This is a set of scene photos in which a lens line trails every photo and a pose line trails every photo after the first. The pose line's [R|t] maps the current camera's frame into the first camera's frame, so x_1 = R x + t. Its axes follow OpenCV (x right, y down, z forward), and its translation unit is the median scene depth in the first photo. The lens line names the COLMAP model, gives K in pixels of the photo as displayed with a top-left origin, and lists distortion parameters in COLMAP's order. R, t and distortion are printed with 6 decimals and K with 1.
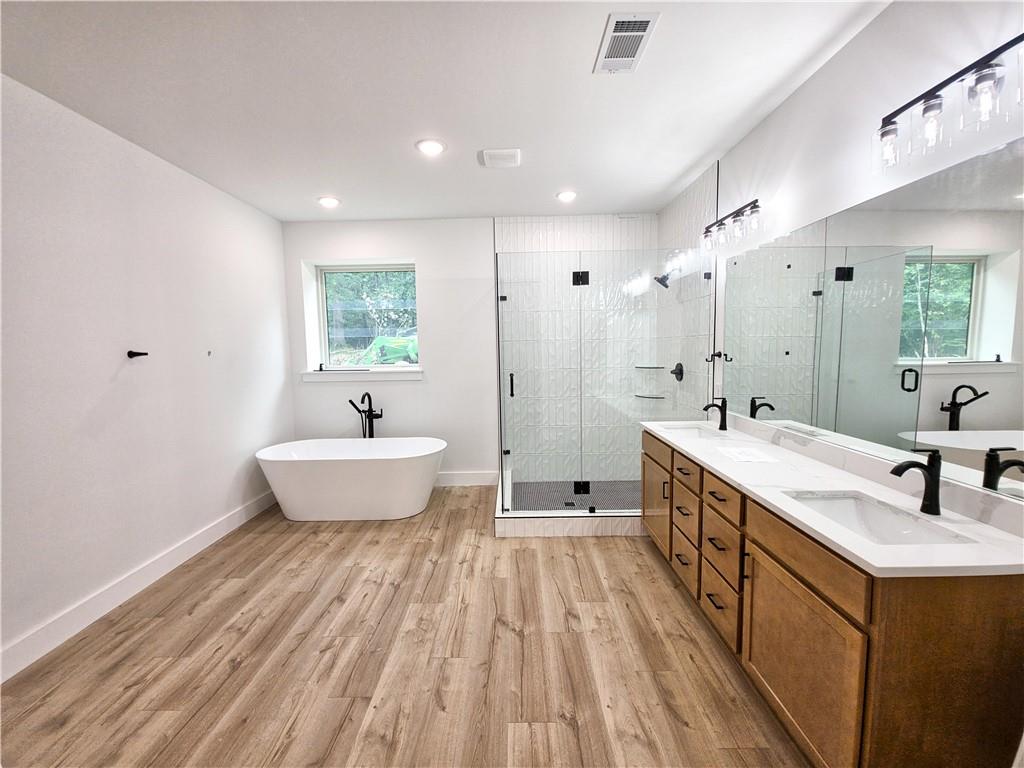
lens RADIAL K [[406.4, 0, 510.5], [0, 406.4, 379.3], [0, 0, 1]] dist [0.009316, -0.006174]
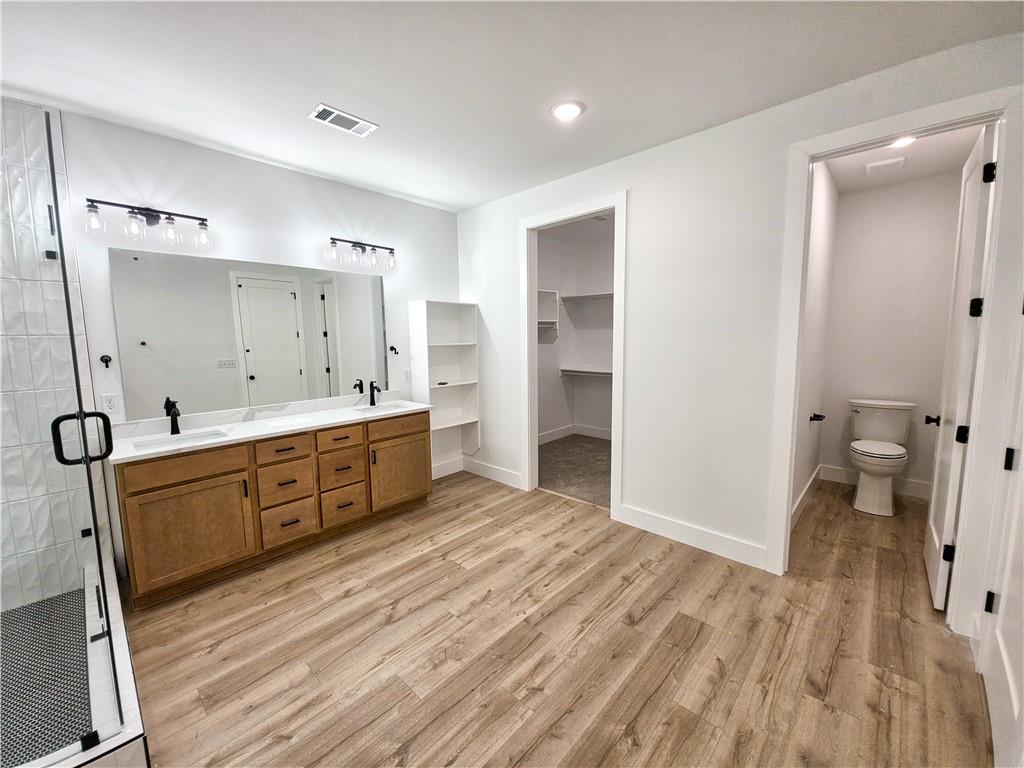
lens RADIAL K [[406.4, 0, 510.5], [0, 406.4, 379.3], [0, 0, 1]] dist [0.009316, -0.006174]
pose [[-0.734221, -0.043174, 0.677536, -0.788141], [0.081524, 0.985148, 0.151121, -0.094396], [-0.673998, 0.166192, -0.719797, 1.263434]]
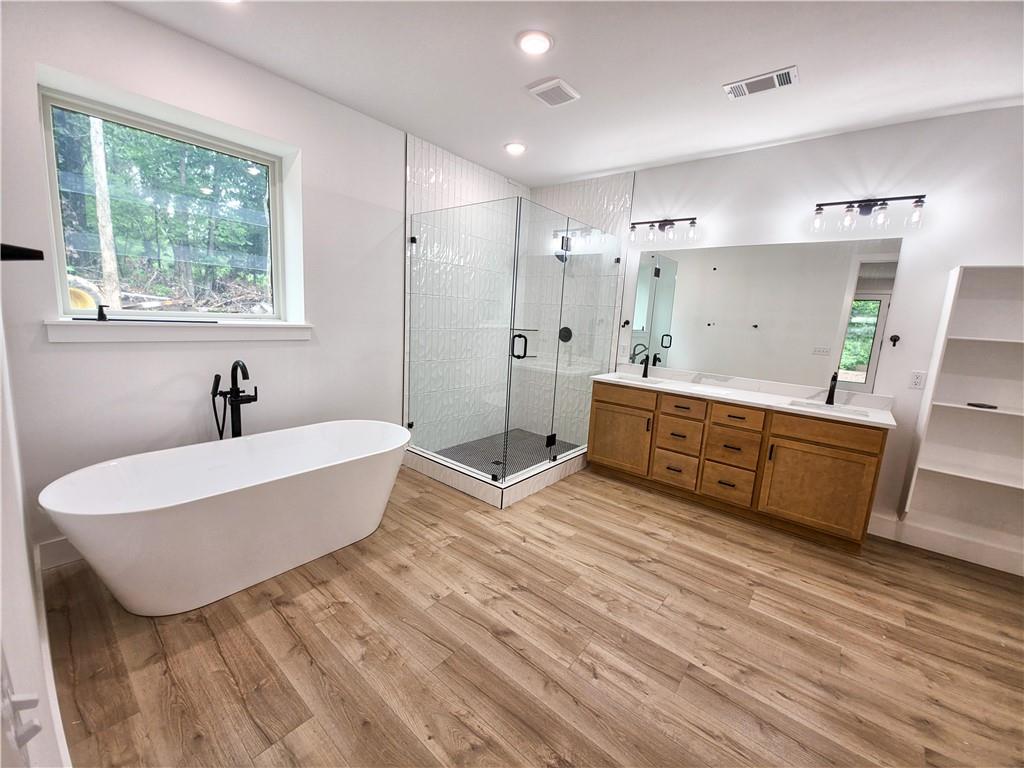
lens RADIAL K [[406.4, 0, 510.5], [0, 406.4, 379.3], [0, 0, 1]] dist [0.009316, -0.006174]
pose [[0.629907, -0.070964, 0.773422, -0.939532], [-0.006696, 0.995284, 0.096774, -0.001569], [-0.776642, -0.066137, 0.626461, 0.536241]]
